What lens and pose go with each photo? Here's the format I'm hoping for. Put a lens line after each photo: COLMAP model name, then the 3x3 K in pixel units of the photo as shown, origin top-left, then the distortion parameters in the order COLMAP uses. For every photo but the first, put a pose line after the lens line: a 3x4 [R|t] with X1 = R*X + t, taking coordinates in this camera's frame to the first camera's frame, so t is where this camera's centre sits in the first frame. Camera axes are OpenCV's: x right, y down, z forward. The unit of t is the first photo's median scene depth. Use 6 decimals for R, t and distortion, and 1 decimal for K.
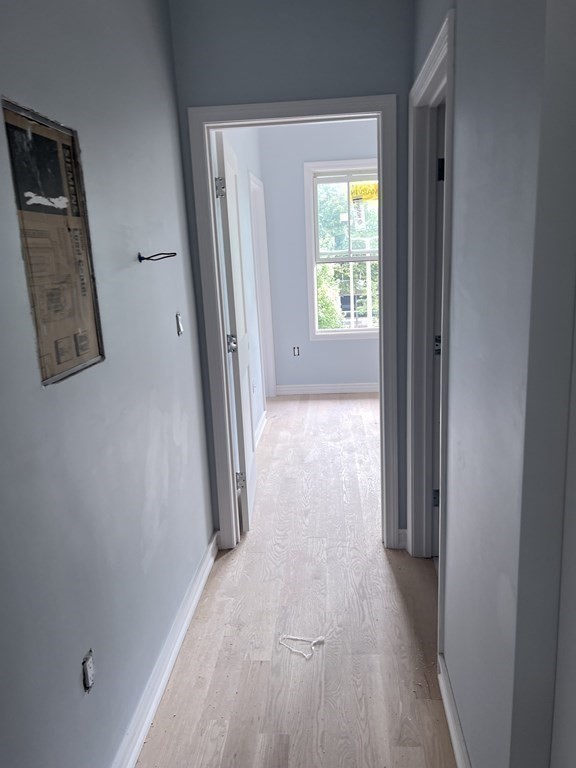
lens RADIAL K [[579.8, 0, 291.9], [0, 579.8, 391.9], [0, 0, 1]] dist [0.060511, -0.081148]
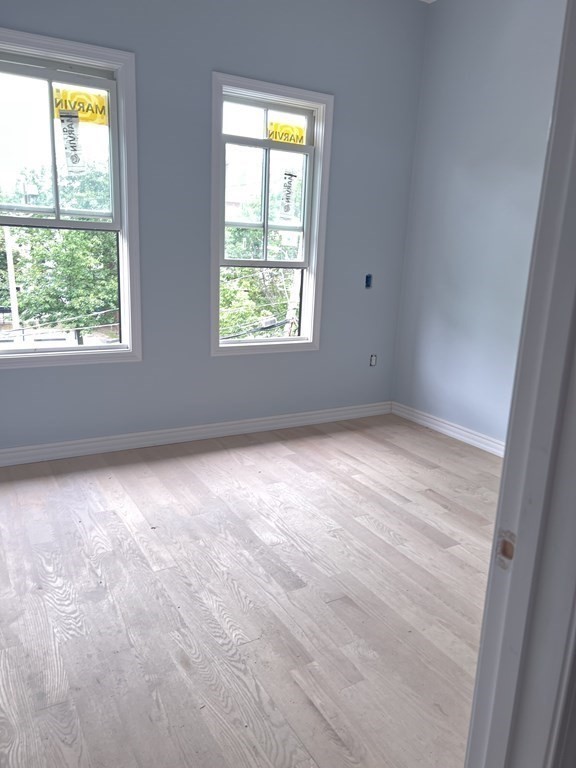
lens RADIAL K [[579.8, 0, 291.9], [0, 579.8, 391.9], [0, 0, 1]] dist [0.060511, -0.081148]
pose [[0.826342, -0.057295, 0.560247, -0.041287], [0.055691, 0.998249, 0.019946, -0.069465], [-0.560409, 0.014719, 0.828086, 0.435918]]
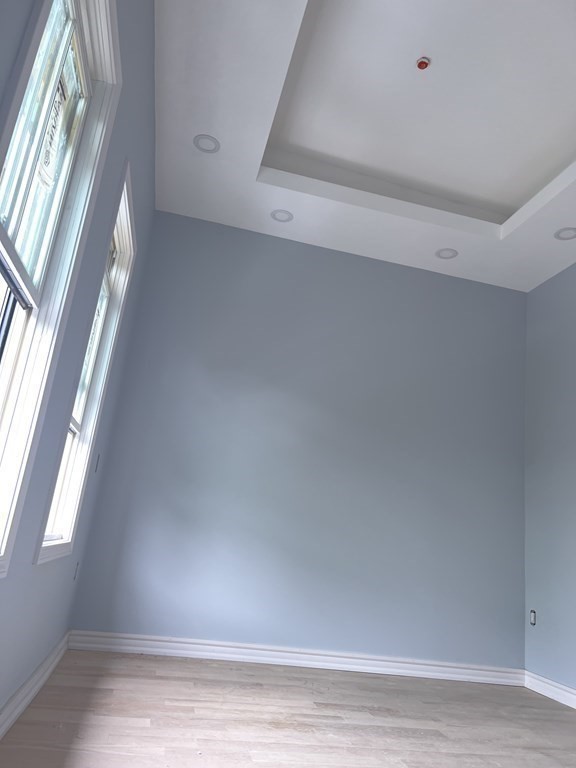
lens RADIAL K [[579.8, 0, 291.9], [0, 579.8, 391.9], [0, 0, 1]] dist [0.060511, -0.081148]
pose [[-0.298036, 0.260278, 0.918384, -0.160618], [0.121072, 0.964645, -0.234099, -0.103156], [-0.946845, 0.041421, -0.319011, 1.064318]]
